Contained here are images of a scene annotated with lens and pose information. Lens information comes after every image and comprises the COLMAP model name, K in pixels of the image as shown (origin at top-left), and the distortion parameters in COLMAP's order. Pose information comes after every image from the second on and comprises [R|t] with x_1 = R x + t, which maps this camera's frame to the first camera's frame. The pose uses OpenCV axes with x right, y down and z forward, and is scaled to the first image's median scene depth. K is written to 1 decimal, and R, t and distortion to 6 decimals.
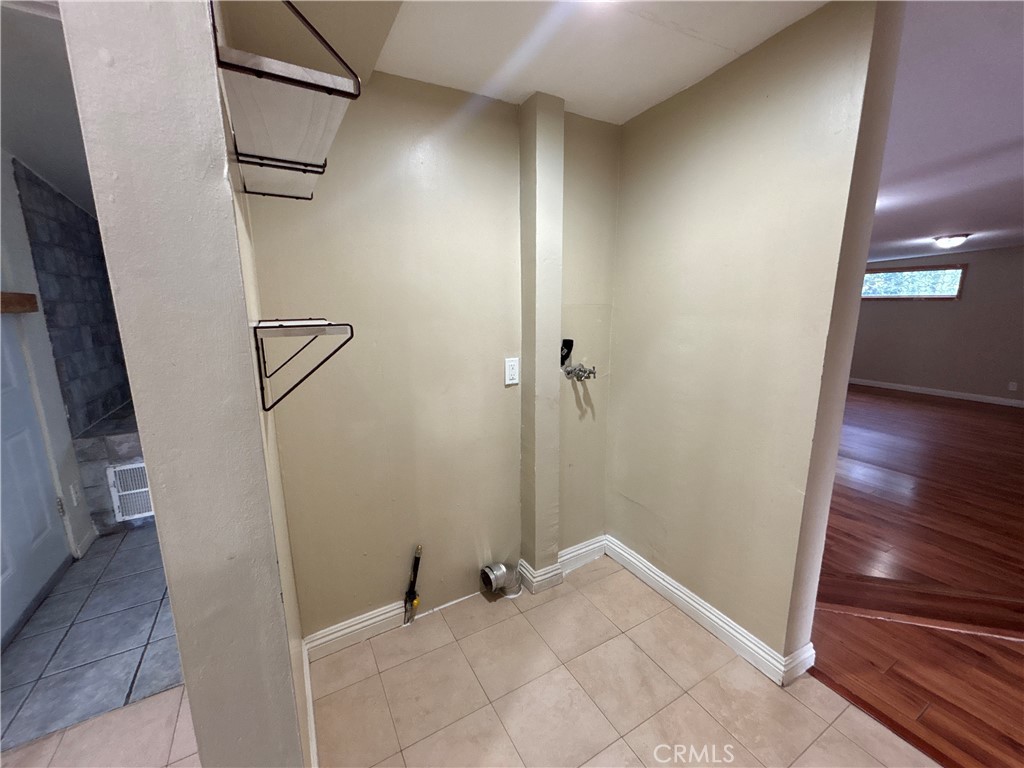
lens RADIAL K [[411.8, 0, 513.6], [0, 411.8, 373.4], [0, 0, 1]] dist [-0.000555, -0.000074]
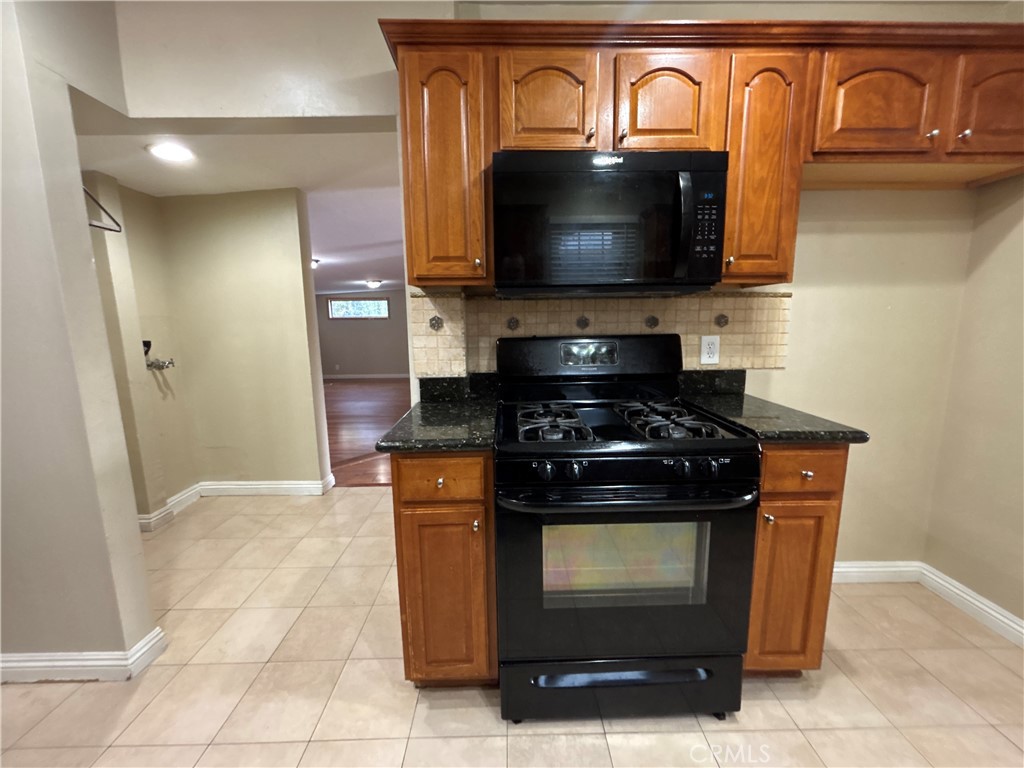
lens RADIAL K [[412.7, 0, 510.5], [0, 412.7, 382.0], [0, 0, 1]] dist [-0.001876, 0.000974]
pose [[0.489057, -0.137894, 0.861283, -0.447791], [0.171711, 0.983323, 0.059932, 0.168650], [-0.855183, 0.118581, 0.504579, -0.693362]]
